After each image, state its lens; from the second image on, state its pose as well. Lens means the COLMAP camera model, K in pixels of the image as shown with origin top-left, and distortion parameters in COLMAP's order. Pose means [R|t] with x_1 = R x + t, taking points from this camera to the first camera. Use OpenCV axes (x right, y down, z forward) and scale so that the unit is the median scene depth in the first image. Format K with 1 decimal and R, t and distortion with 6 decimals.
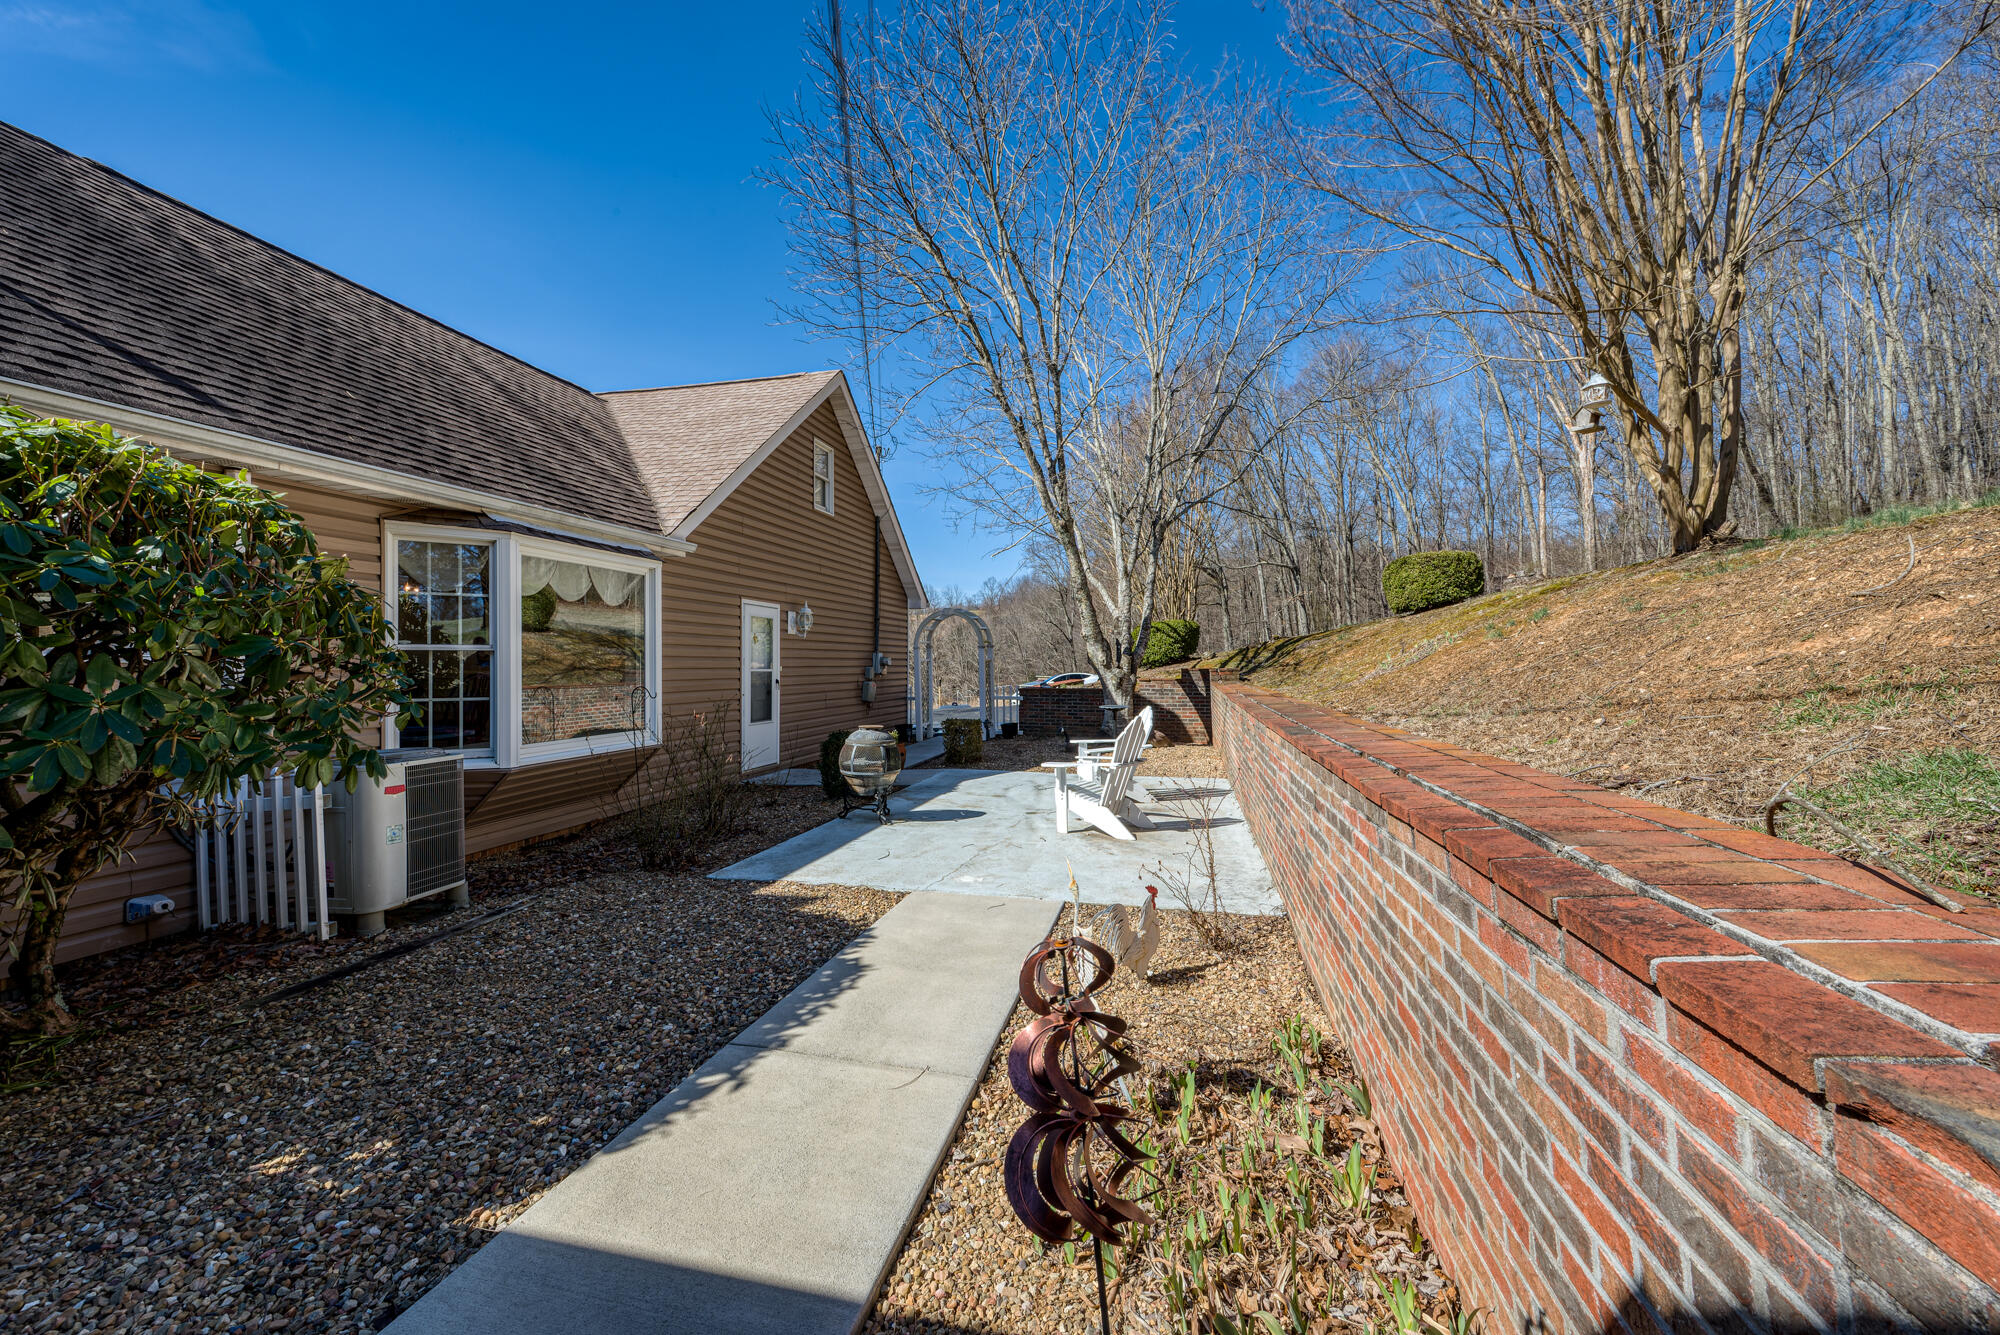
lens RADIAL K [[775.2, 0, 1003.5], [0, 775.2, 669.8], [0, 0, 1]] dist [0.000014, -0.001948]
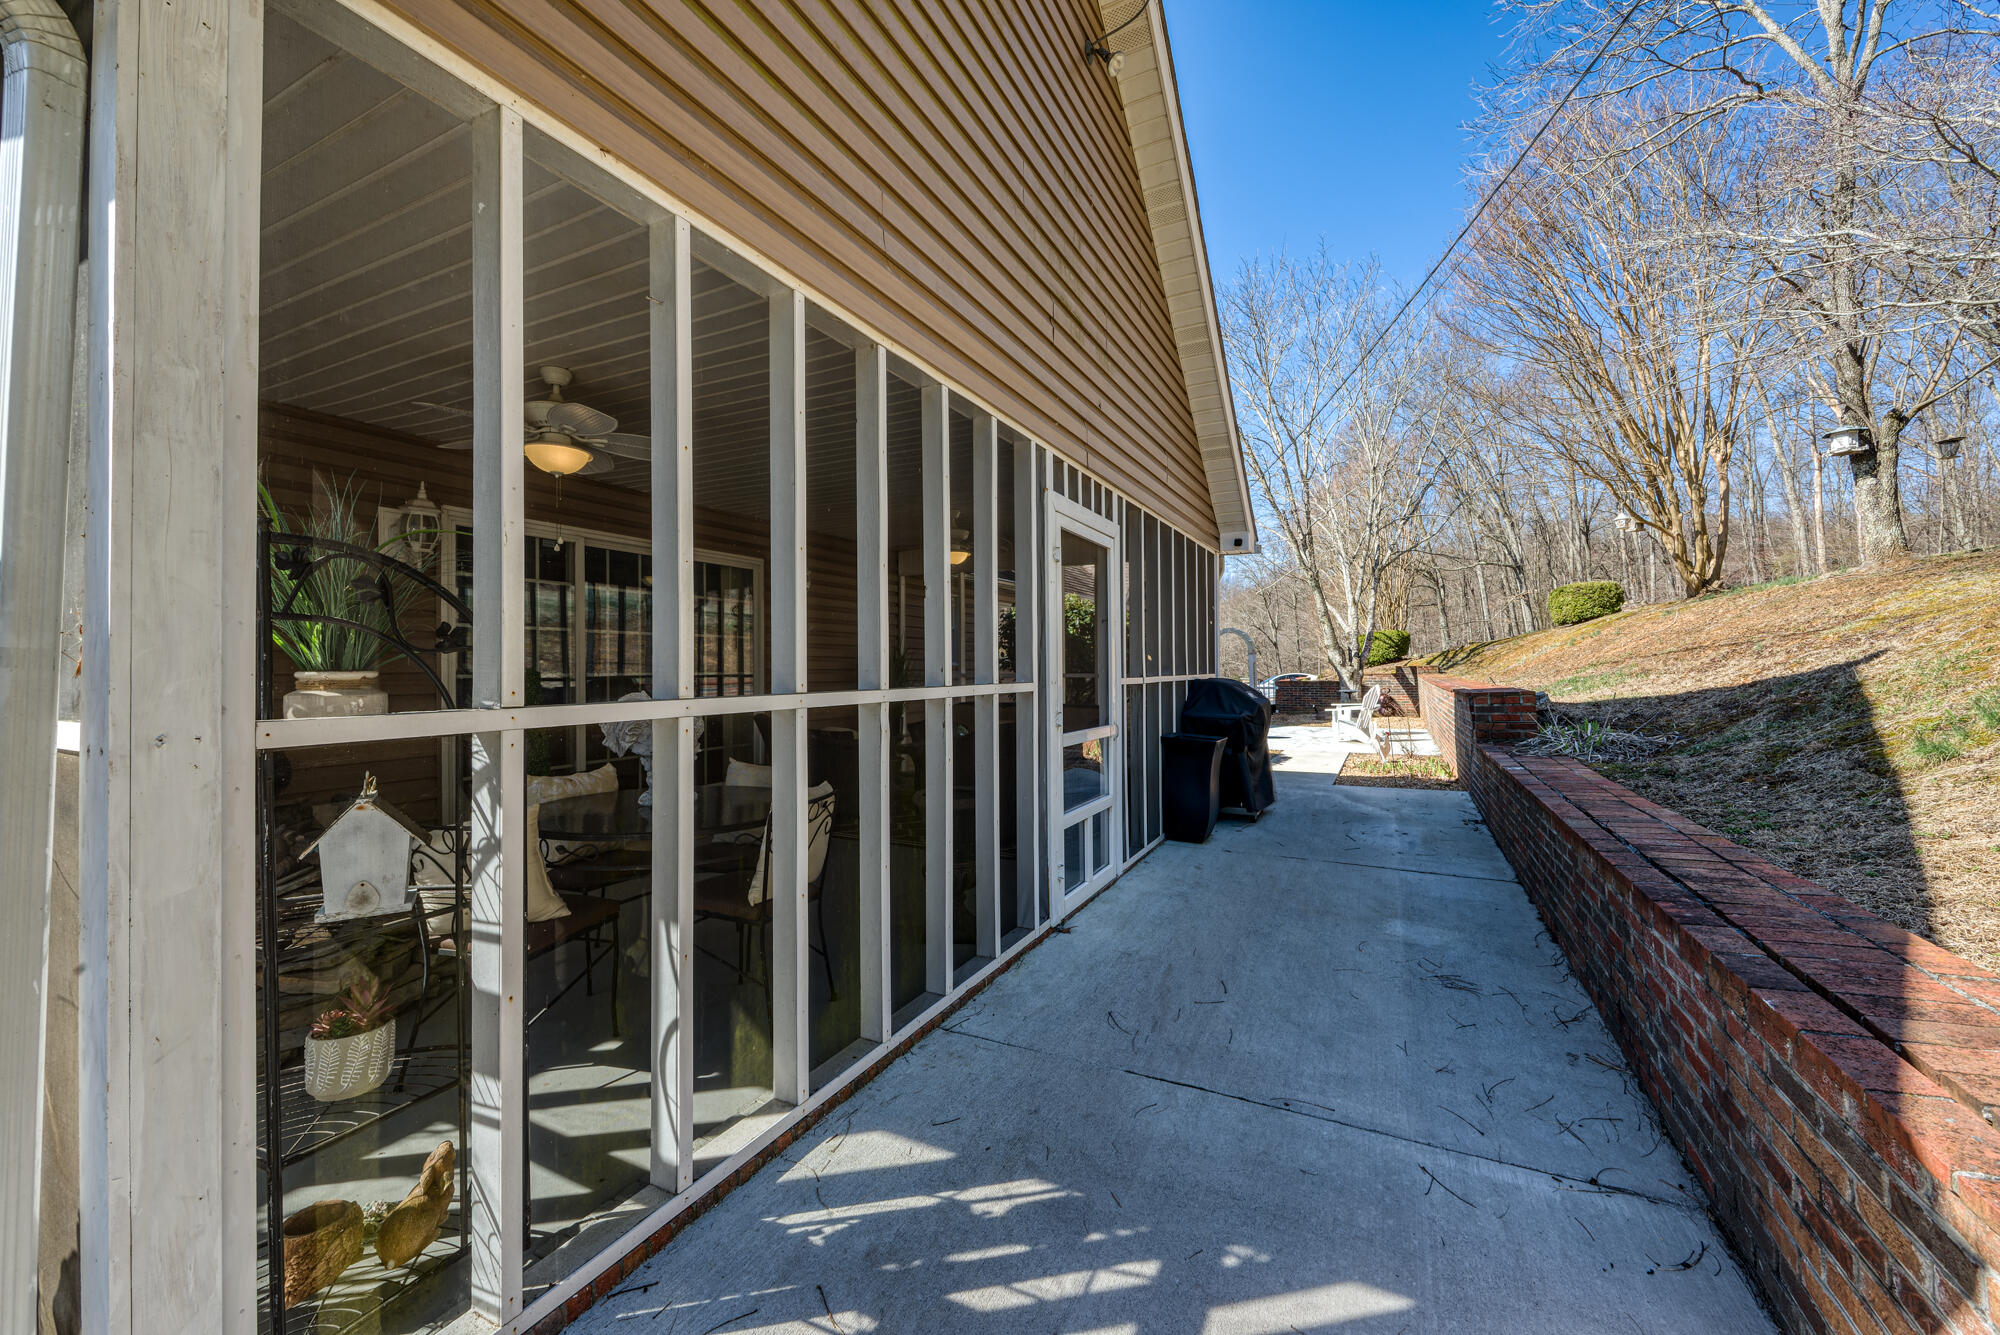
lens RADIAL K [[775.2, 0, 999.9], [0, 775.2, 668.3], [0, 0, 1]] dist [0.000014, -0.001948]
pose [[0.969335, -0.013721, -0.245358, -0.136948], [0.011696, 0.999884, -0.009709, 0.008272], [0.245463, 0.006542, 0.969384, -0.605161]]
